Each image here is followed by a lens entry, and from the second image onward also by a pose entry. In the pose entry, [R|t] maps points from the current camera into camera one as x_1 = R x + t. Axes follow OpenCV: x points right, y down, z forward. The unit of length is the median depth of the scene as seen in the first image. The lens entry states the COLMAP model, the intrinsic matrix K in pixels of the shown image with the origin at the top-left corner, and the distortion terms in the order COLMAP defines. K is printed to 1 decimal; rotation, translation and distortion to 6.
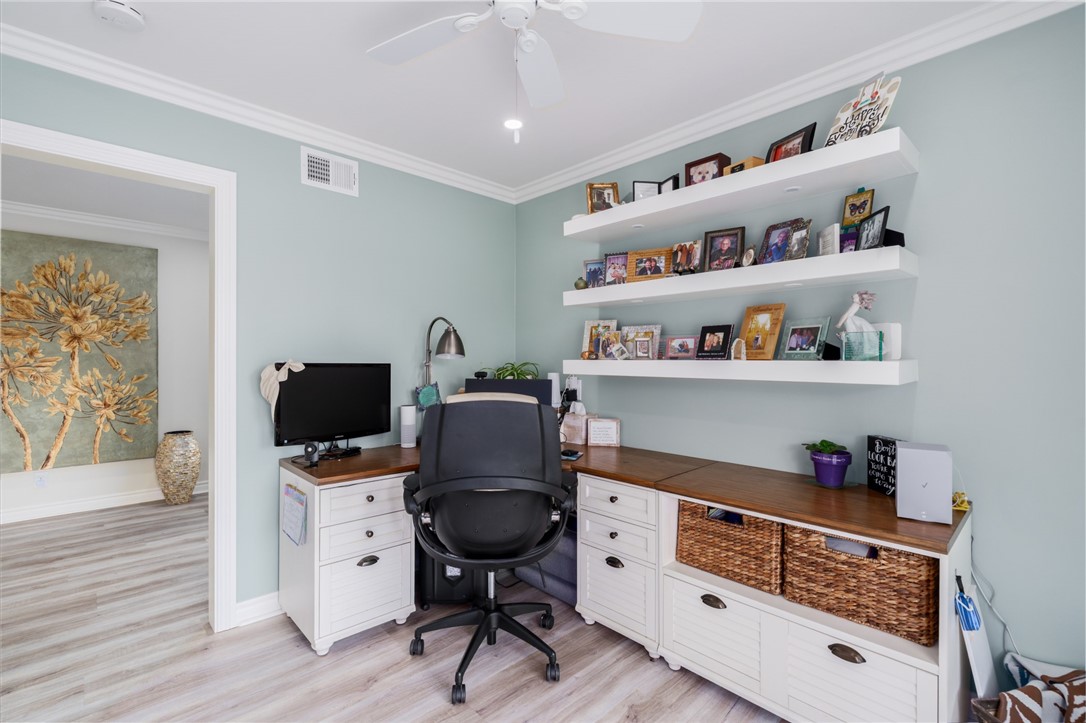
lens RADIAL K [[502.9, 0, 545.1], [0, 502.9, 365.1], [0, 0, 1]] dist [0.003675, -0.001243]
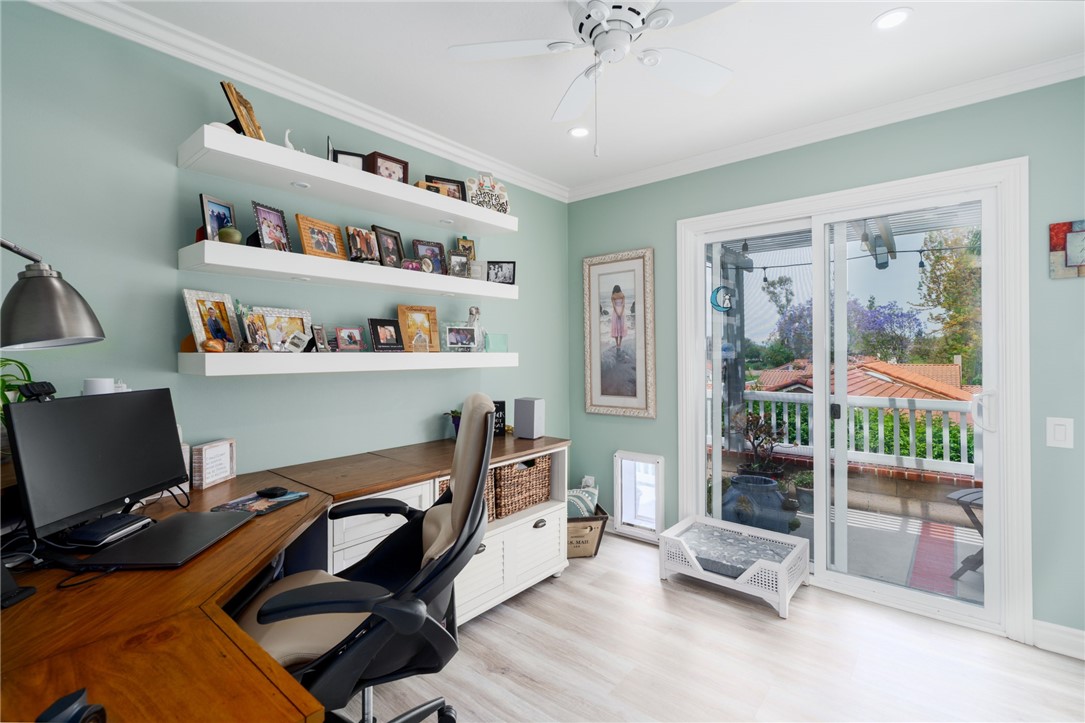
lens RADIAL K [[502.4, 0, 543.5], [0, 502.4, 350.9], [0, 0, 1]] dist [0.003675, -0.001243]
pose [[-0.129319, -0.002446, 0.991600, -0.757876], [0.011515, 0.999926, 0.003969, -0.013689], [-0.991536, 0.011931, -0.129281, 0.838855]]
